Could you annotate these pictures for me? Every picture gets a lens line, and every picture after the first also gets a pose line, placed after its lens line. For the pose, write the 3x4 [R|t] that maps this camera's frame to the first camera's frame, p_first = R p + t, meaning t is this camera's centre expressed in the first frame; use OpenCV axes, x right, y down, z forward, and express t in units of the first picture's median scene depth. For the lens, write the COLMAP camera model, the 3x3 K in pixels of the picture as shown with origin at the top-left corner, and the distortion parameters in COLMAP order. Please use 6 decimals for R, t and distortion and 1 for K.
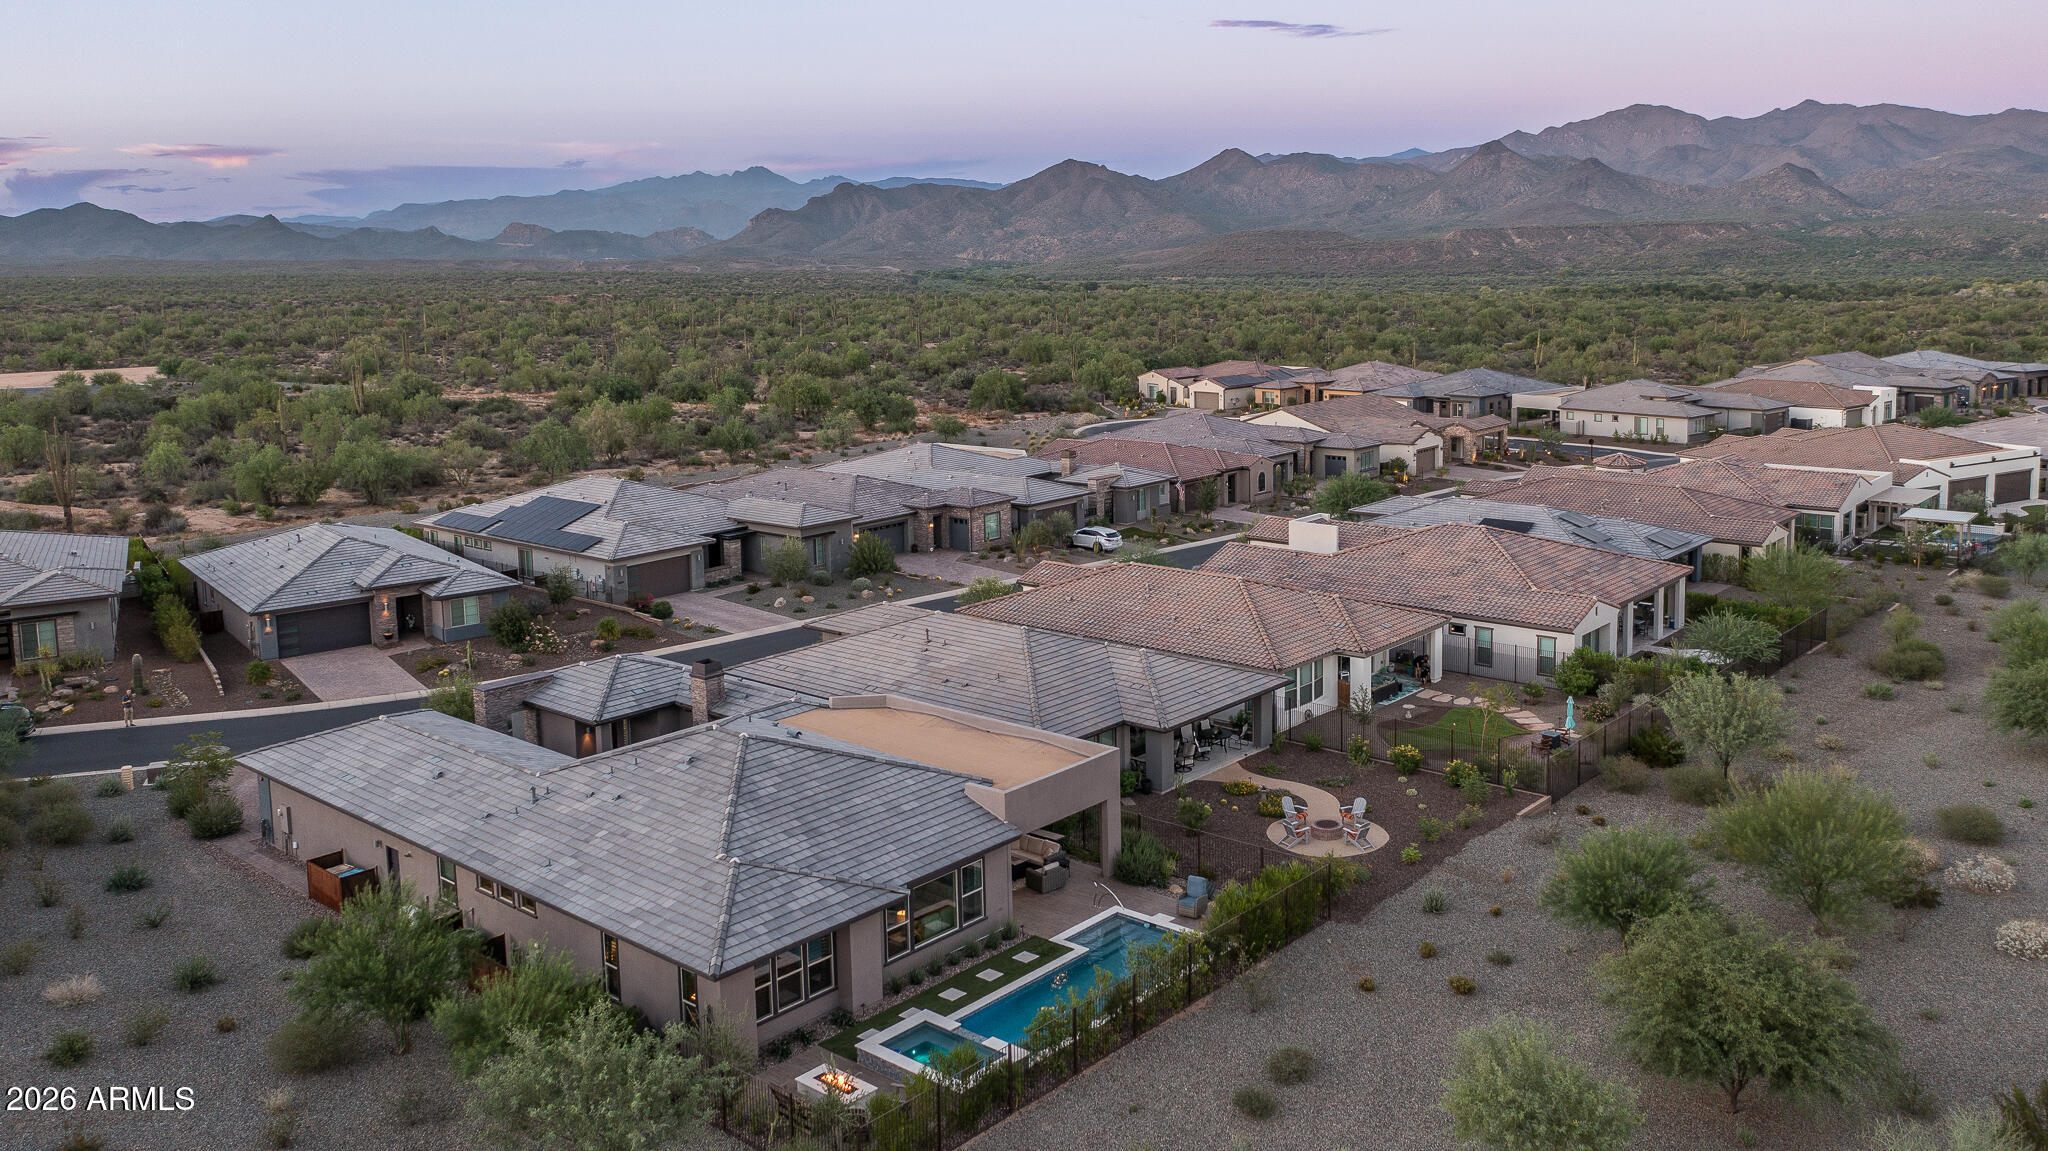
lens RADIAL K [[1659.3, 0, 1027.0], [0, 1659.3, 442.2], [0, 0, 1]] dist [-0.042931, 0.006442]
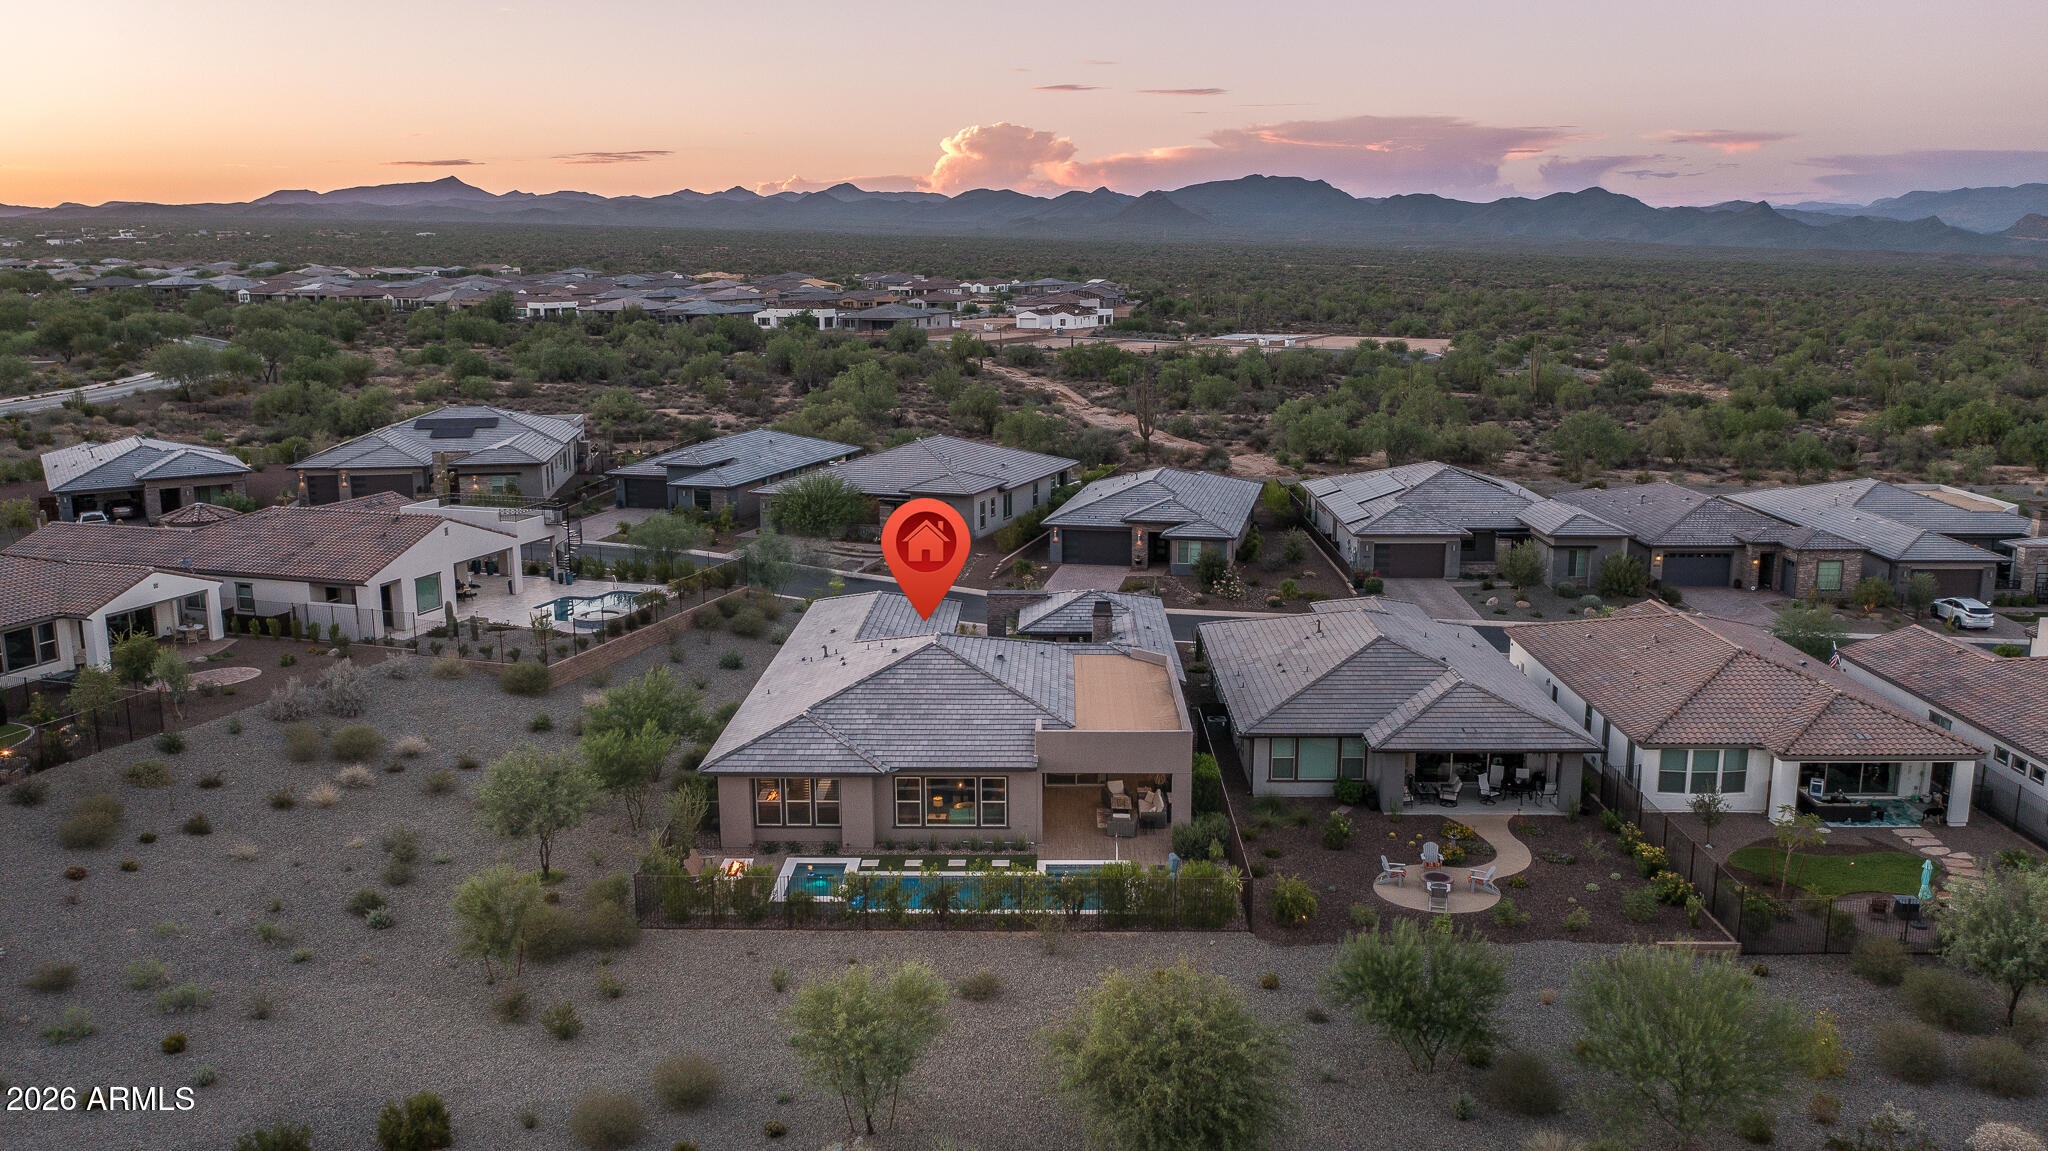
lens RADIAL K [[1632.7, 0, 1024.0], [0, 1632.7, 575.5], [0, 0, 1]] dist [-0.035660, 0.009156]
pose [[0.652493, 0.173837, -0.737586, 0.342282], [-0.106720, 0.984712, 0.137673, -0.023202], [0.750243, -0.011115, 0.661069, 0.095838]]
